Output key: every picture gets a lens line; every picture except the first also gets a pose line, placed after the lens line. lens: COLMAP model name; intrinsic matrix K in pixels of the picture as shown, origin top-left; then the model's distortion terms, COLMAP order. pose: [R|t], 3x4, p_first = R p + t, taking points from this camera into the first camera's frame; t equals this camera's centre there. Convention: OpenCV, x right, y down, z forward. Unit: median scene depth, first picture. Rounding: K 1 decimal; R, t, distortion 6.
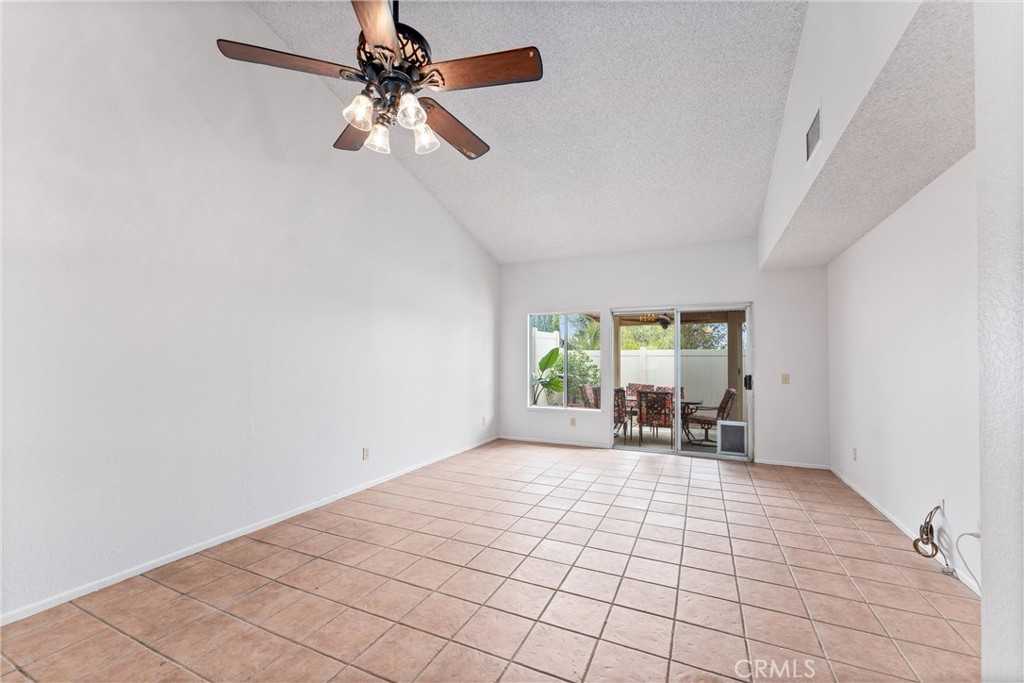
lens RADIAL K [[418.0, 0, 507.7], [0, 418.0, 345.6], [0, 0, 1]] dist [0.001666, -0.000240]
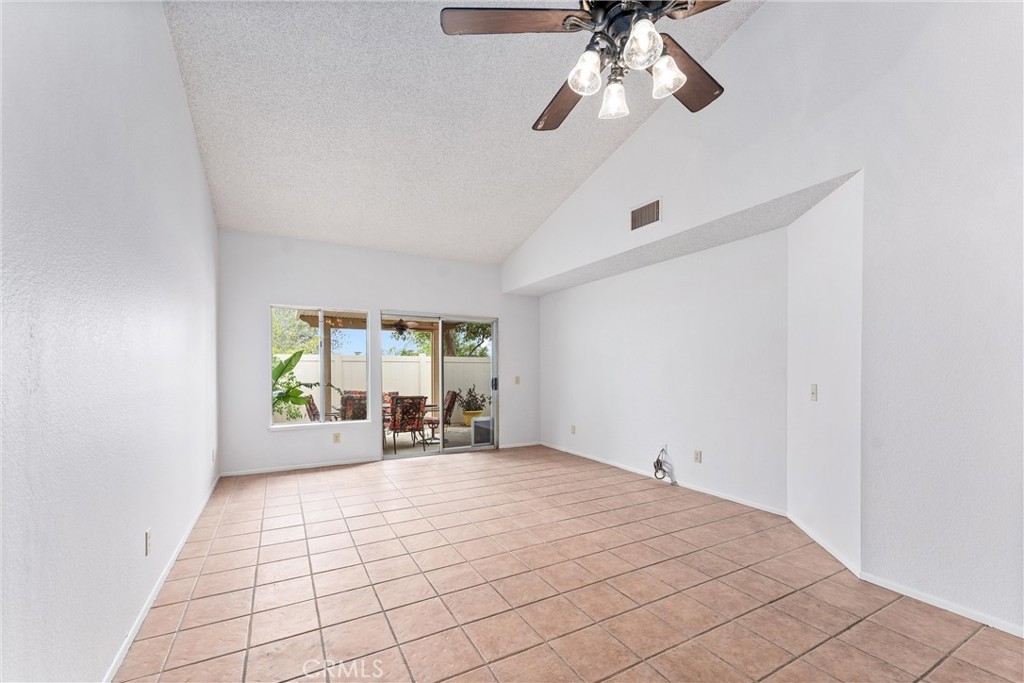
lens RADIAL K [[418.0, 0, 513.6], [0, 418.0, 370.4], [0, 0, 1]] dist [0.001666, -0.000240]
pose [[0.577101, -0.007943, 0.816634, -0.353343], [-0.031635, 0.998985, 0.032072, 0.005868], [-0.816060, -0.044343, 0.576264, 0.232392]]
